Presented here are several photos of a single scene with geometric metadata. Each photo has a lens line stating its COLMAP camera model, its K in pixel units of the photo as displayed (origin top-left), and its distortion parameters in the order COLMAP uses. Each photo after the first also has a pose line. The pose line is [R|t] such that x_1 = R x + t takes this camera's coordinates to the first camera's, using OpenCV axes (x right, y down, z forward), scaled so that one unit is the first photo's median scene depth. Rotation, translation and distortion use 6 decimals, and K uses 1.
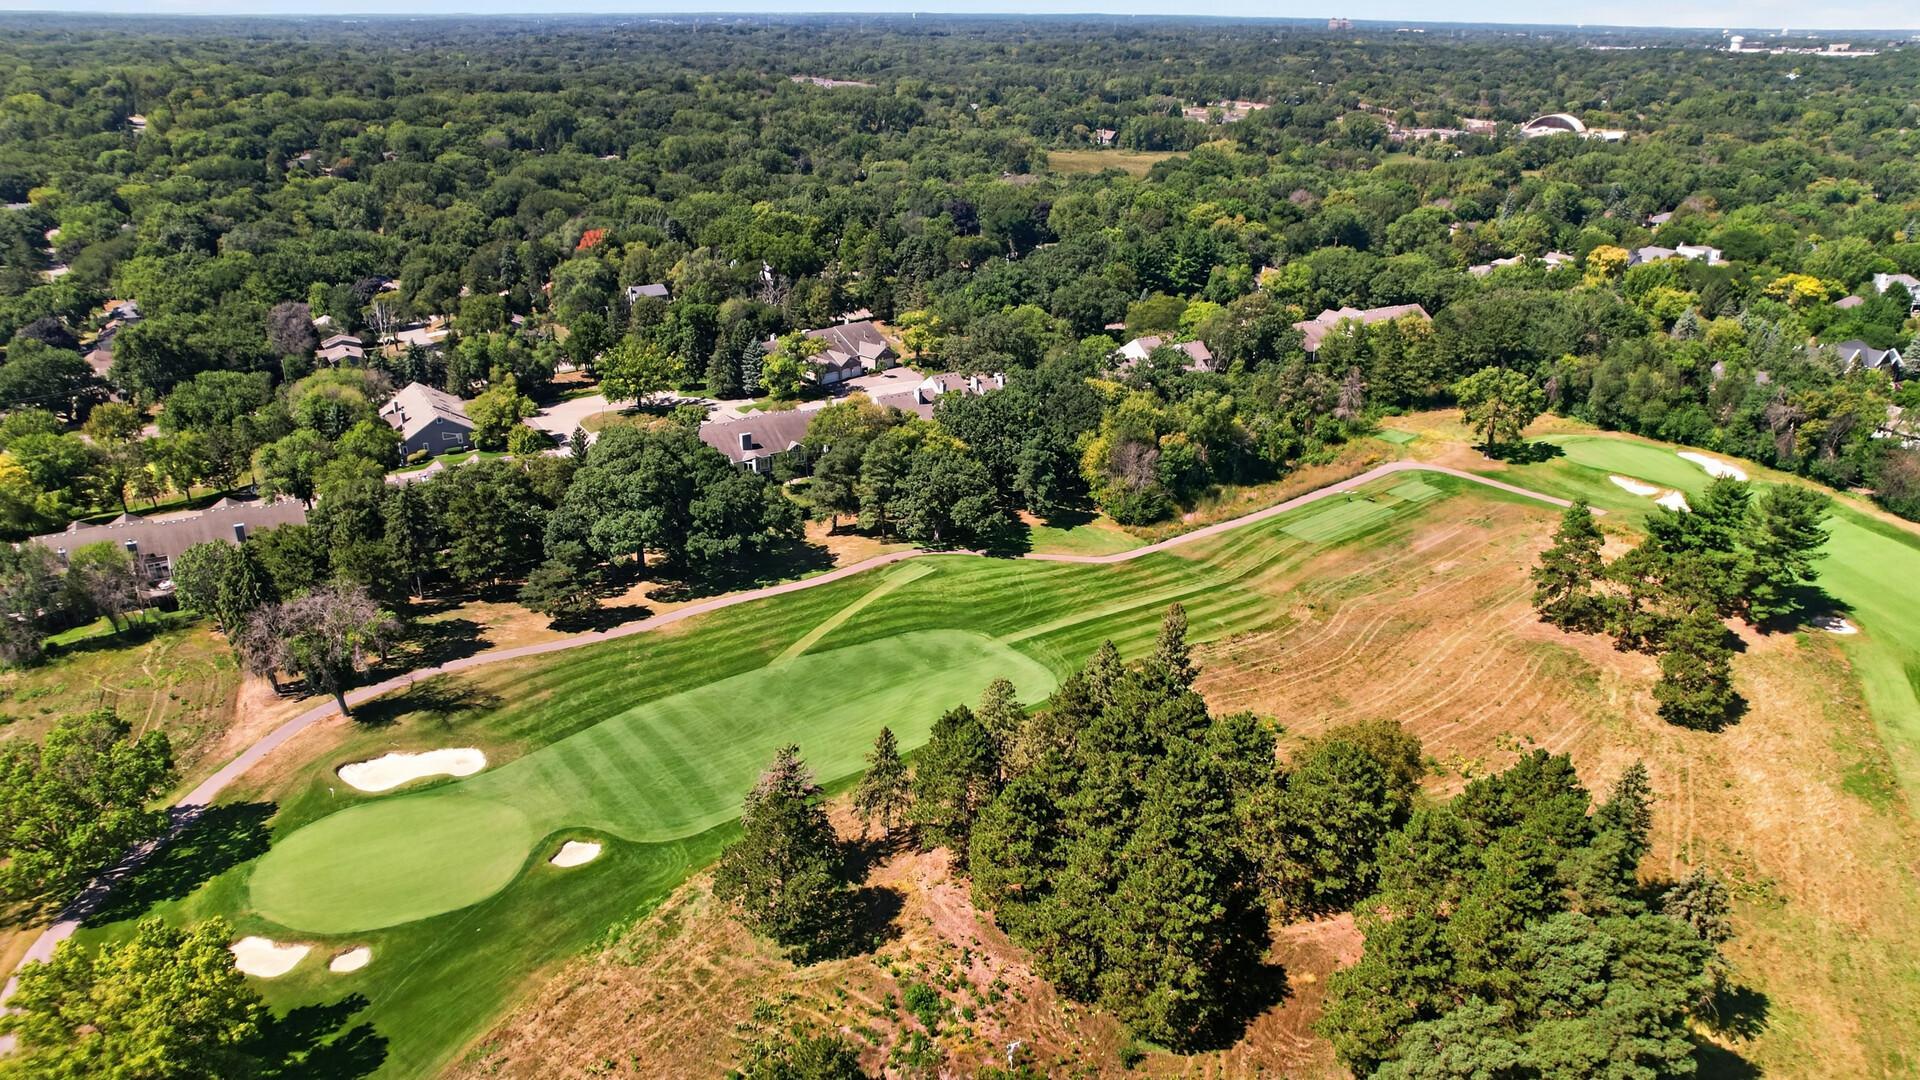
lens RADIAL K [[1337.2, 0, 966.4], [0, 1337.2, 539.3], [0, 0, 1]] dist [-0.078202, 0.073890]
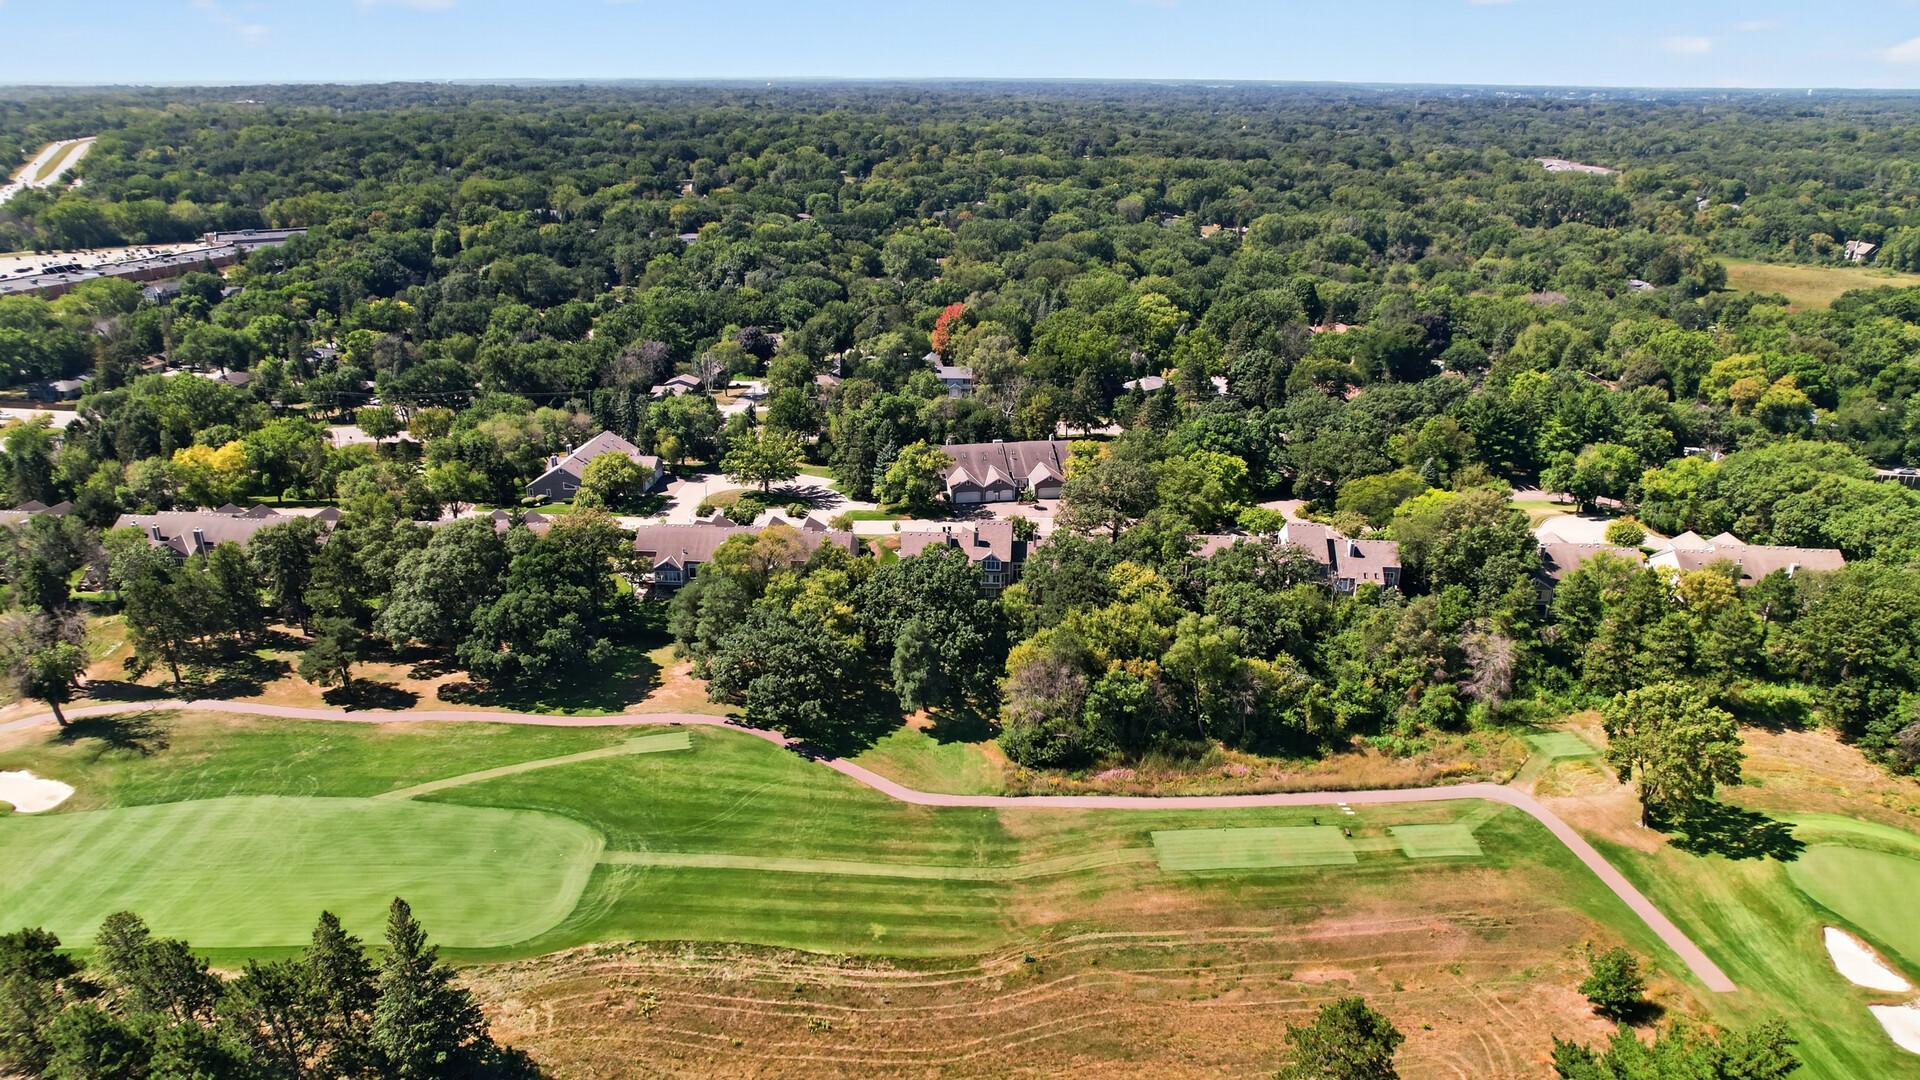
lens RADIAL K [[1284.0, 0, 960.0], [0, 1284.0, 540.0], [0, 0, 1]] dist [-0.067948, 0.066865]
pose [[0.804588, 0.205533, -0.557130, 0.519408], [-0.223746, 0.973976, 0.036186, -0.167068], [0.550069, 0.095541, 0.829636, 0.377296]]
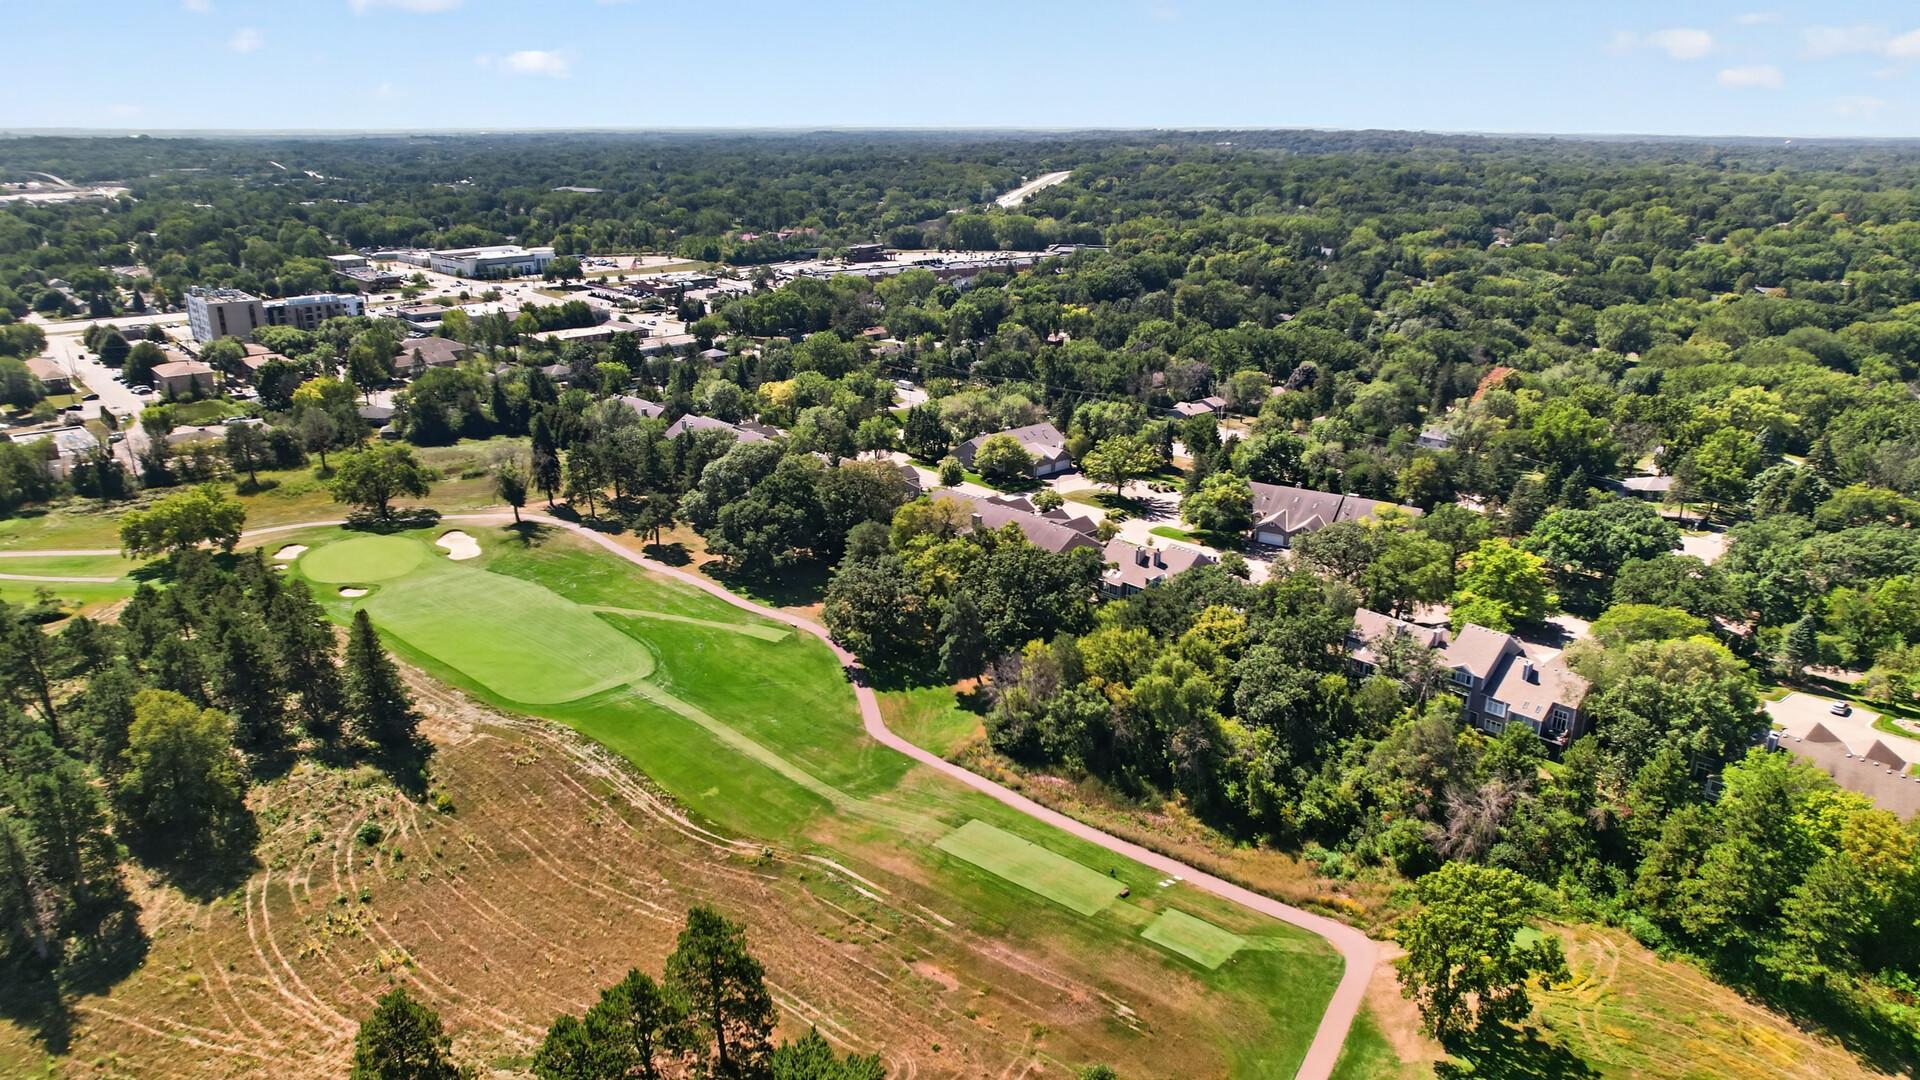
lens RADIAL K [[1284.0, 0, 960.0], [0, 1284.0, 540.0], [0, 0, 1]] dist [-0.067948, 0.066865]
pose [[0.183677, 0.306142, -0.934098, 0.882896], [-0.372182, 0.901178, 0.222168, -0.313957], [0.909804, 0.306848, 0.279466, 0.778106]]
